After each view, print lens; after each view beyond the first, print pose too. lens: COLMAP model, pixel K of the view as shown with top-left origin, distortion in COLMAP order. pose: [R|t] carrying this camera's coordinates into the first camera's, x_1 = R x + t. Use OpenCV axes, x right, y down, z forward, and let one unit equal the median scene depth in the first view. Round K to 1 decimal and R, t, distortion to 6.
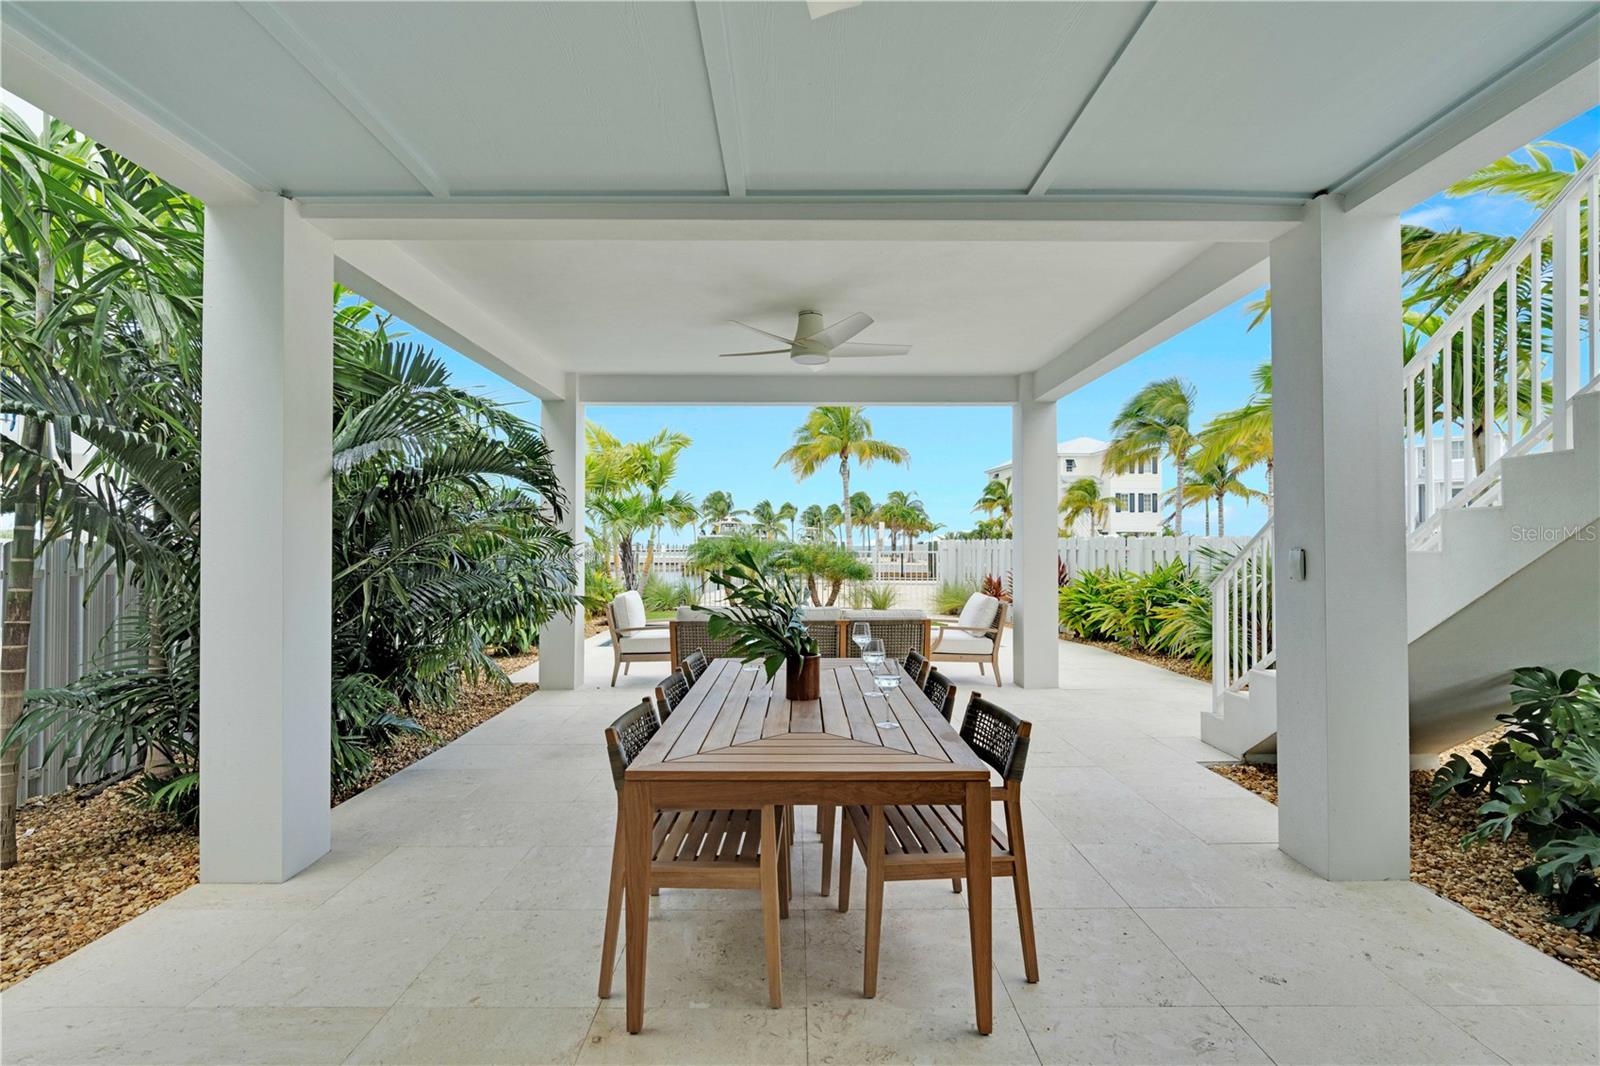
lens RADIAL K [[766.6, 0, 800.0], [0, 766.6, 533.0], [0, 0, 1]] dist [-0.020936, 0.011344]
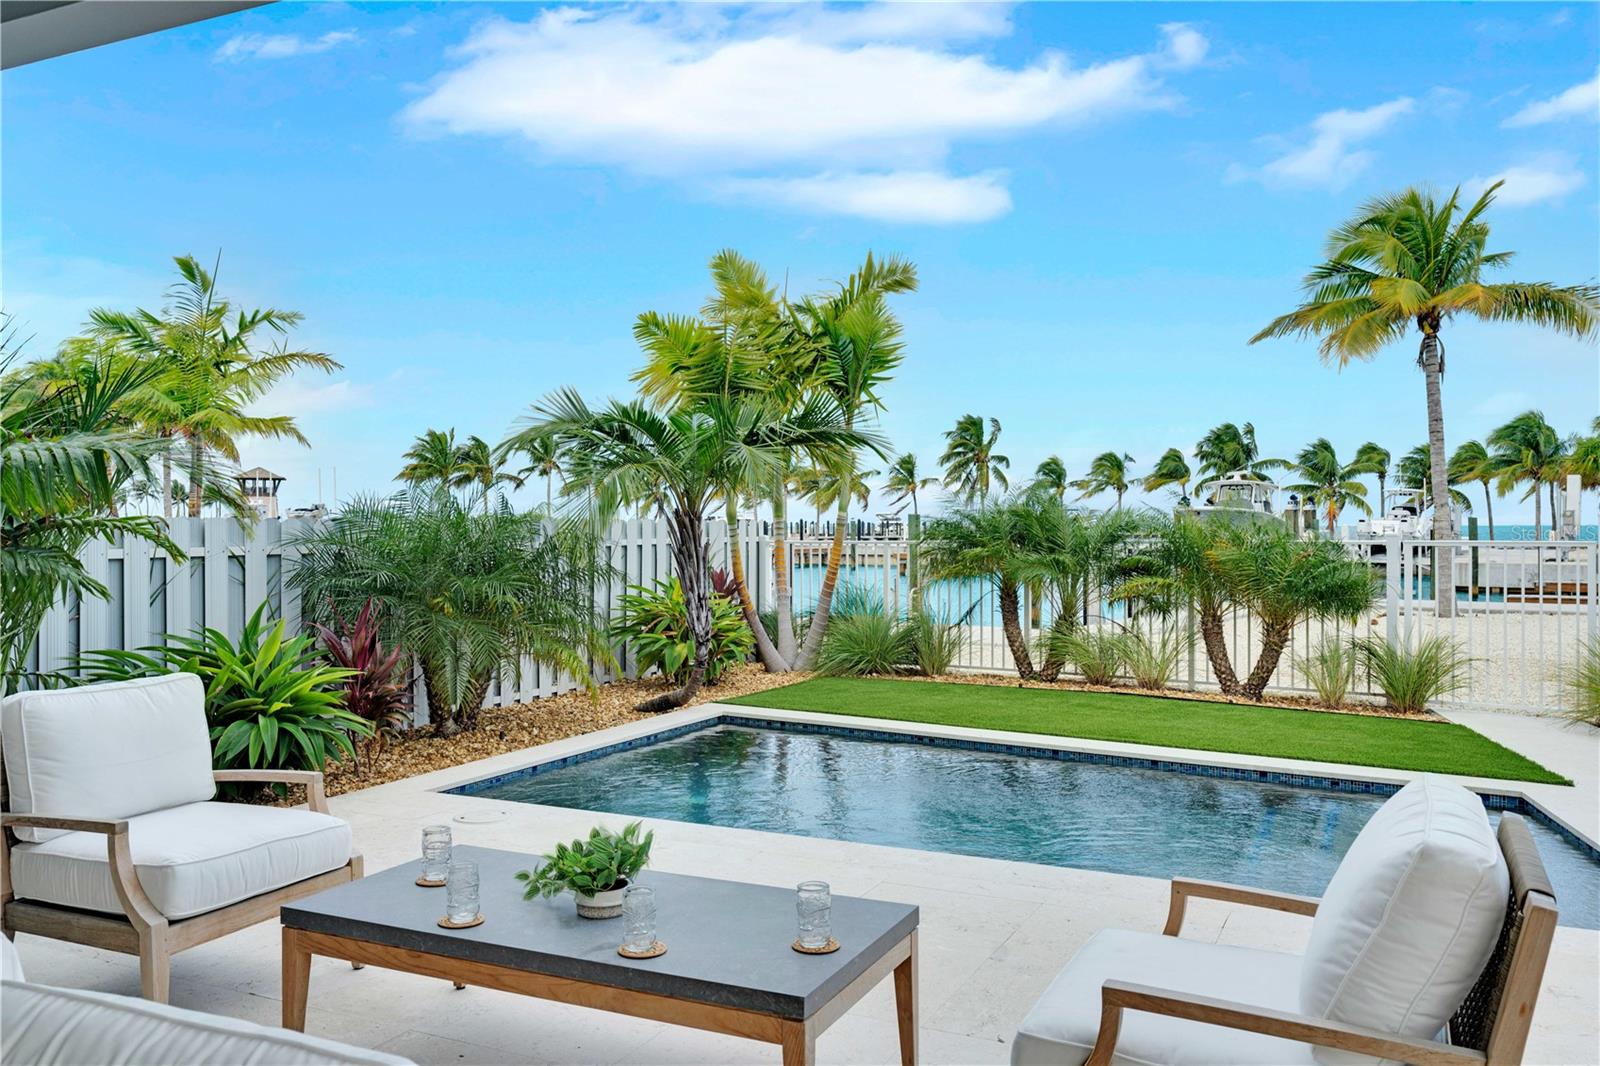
lens RADIAL K [[1282.3, 0, 821.1], [0, 1282.3, 510.3], [0, 0, 1]] dist [0.001590, -0.000602]
pose [[0.900632, -0.009200, -0.434486, 0.120798], [0.010936, 0.999939, 0.001496, 0.005246], [0.434446, -0.006099, 0.900677, 0.323631]]
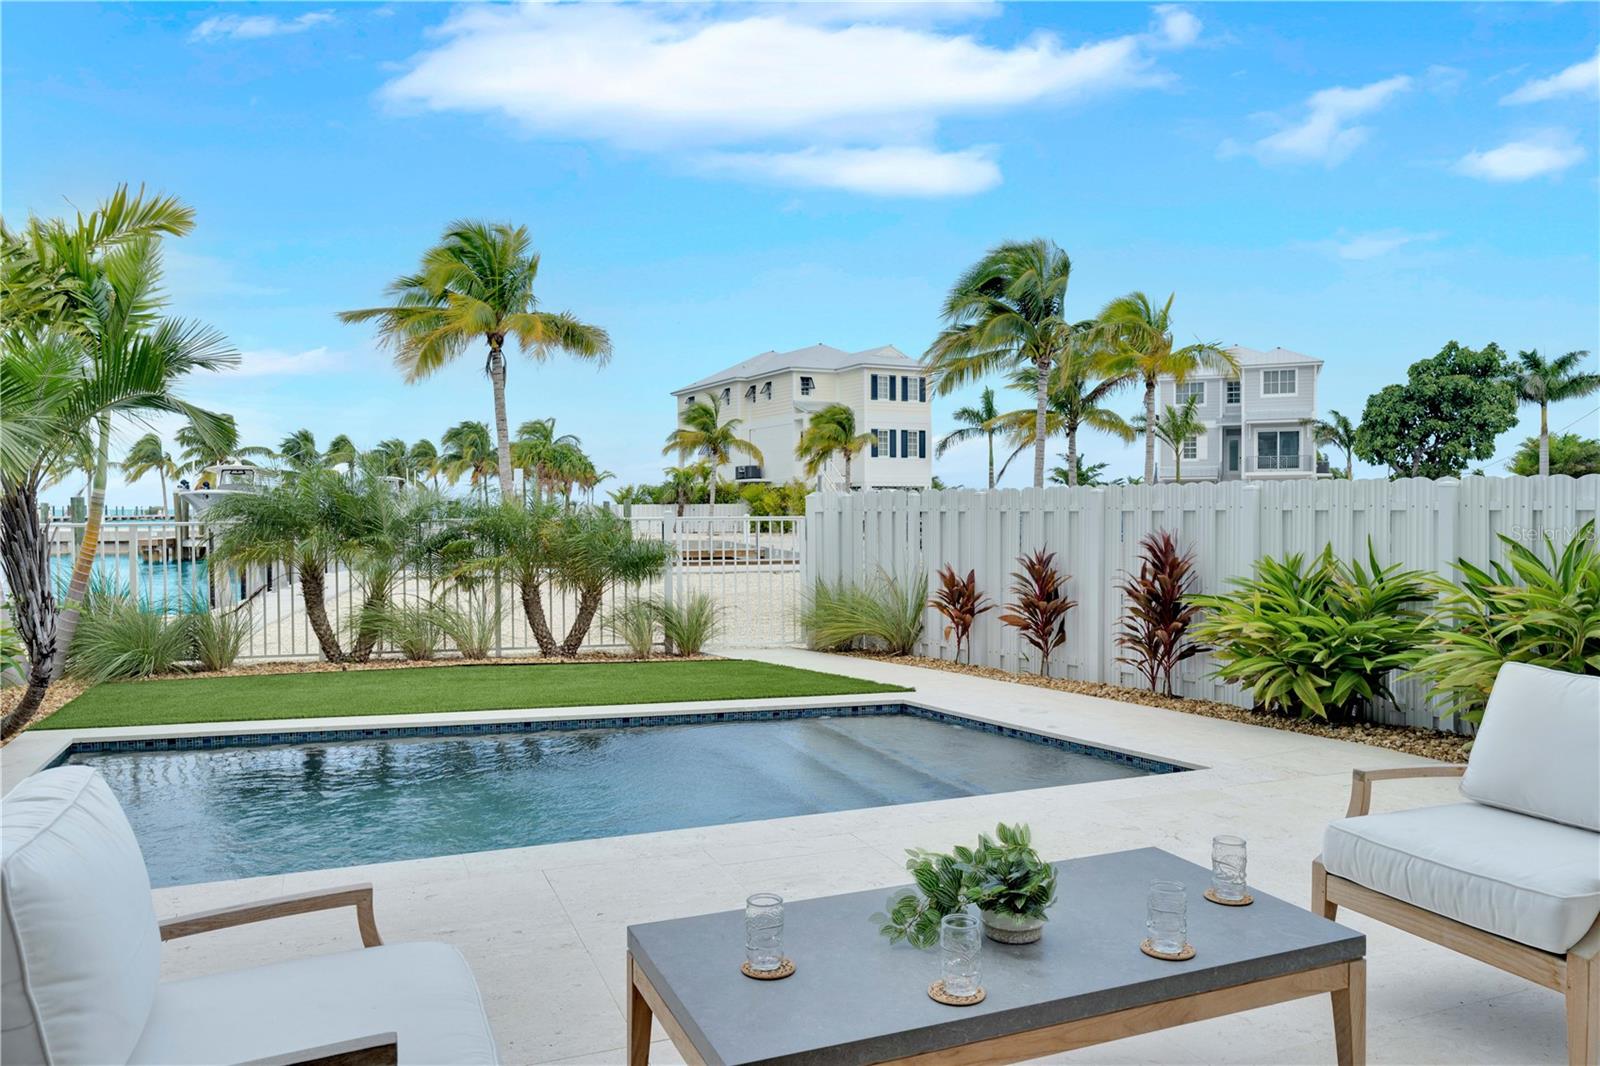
lens RADIAL K [[1117.7, 0, 795.2], [0, 1117.7, 533.4], [0, 0, 1]] dist [0.005043, 0.003130]
pose [[0.927117, -0.012847, 0.374553, -0.082118], [-0.001966, 0.999232, 0.039138, 0.007095], [-0.374768, -0.037021, 0.926379, 0.360620]]
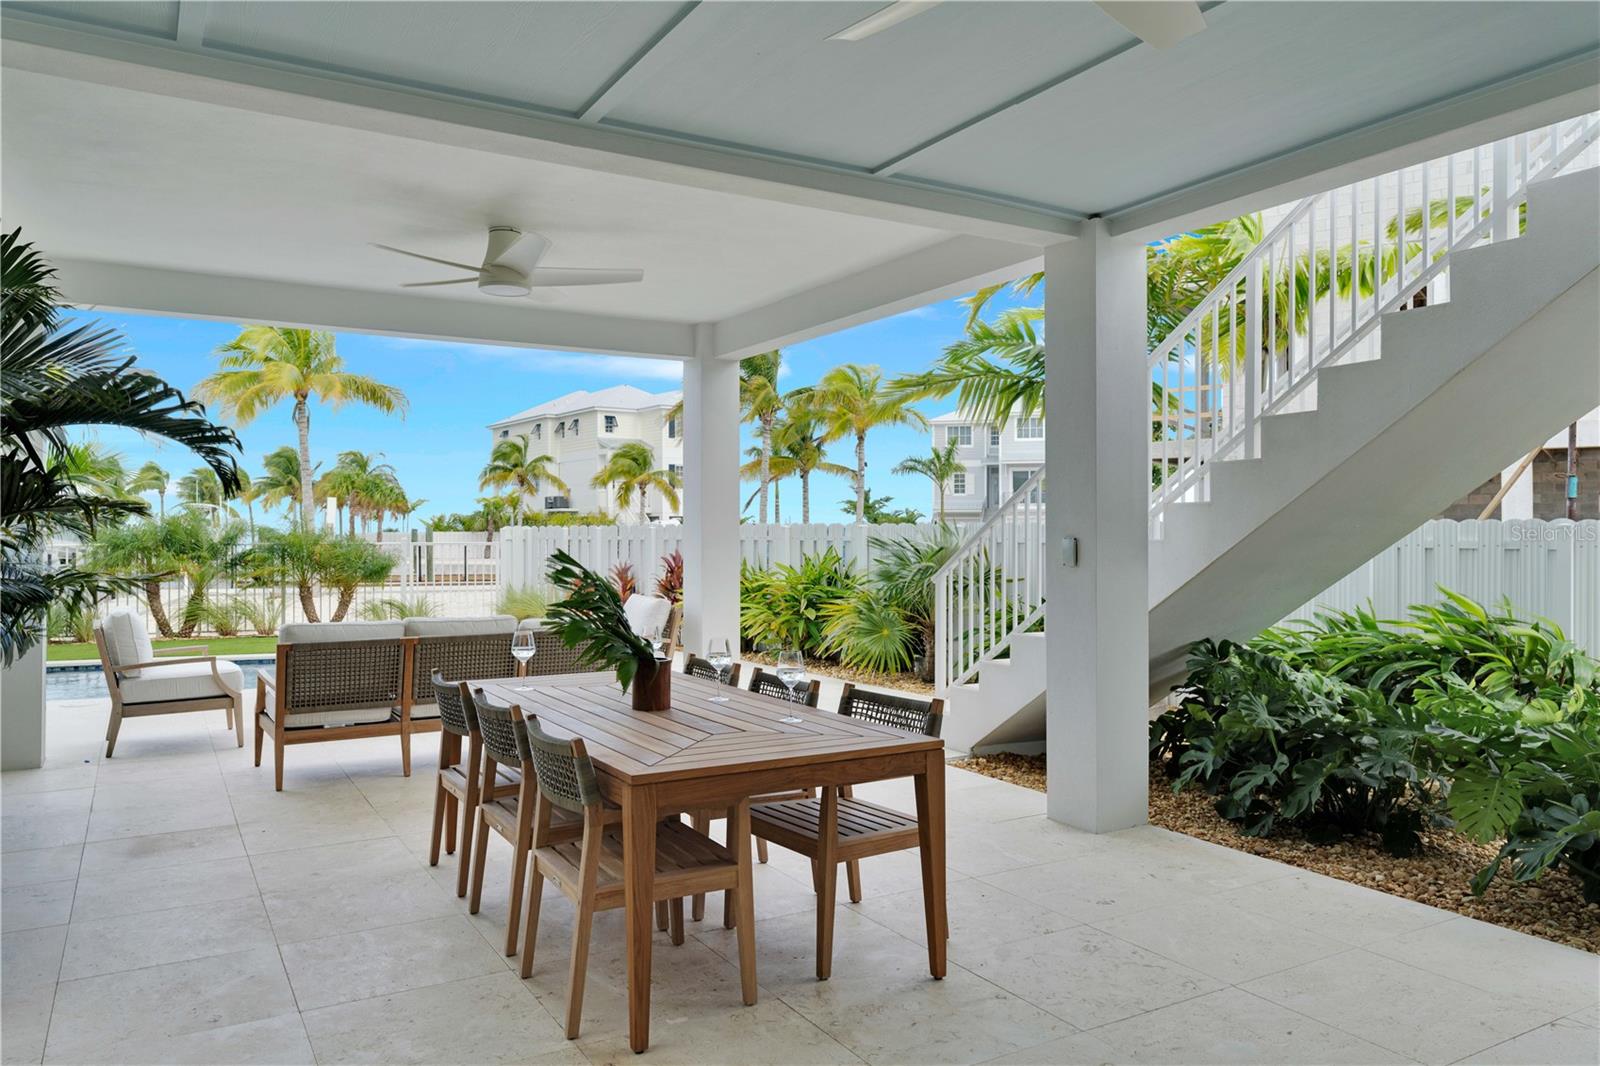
lens RADIAL K [[1117.7, 0, 795.2], [0, 1117.7, 533.4], [0, 0, 1]] dist [0.005043, 0.003130]
pose [[0.865344, 0.000857, 0.501178, -0.102376], [-0.008793, 0.999871, 0.013472, -0.000941], [-0.501102, -0.016064, 0.865239, -0.039267]]
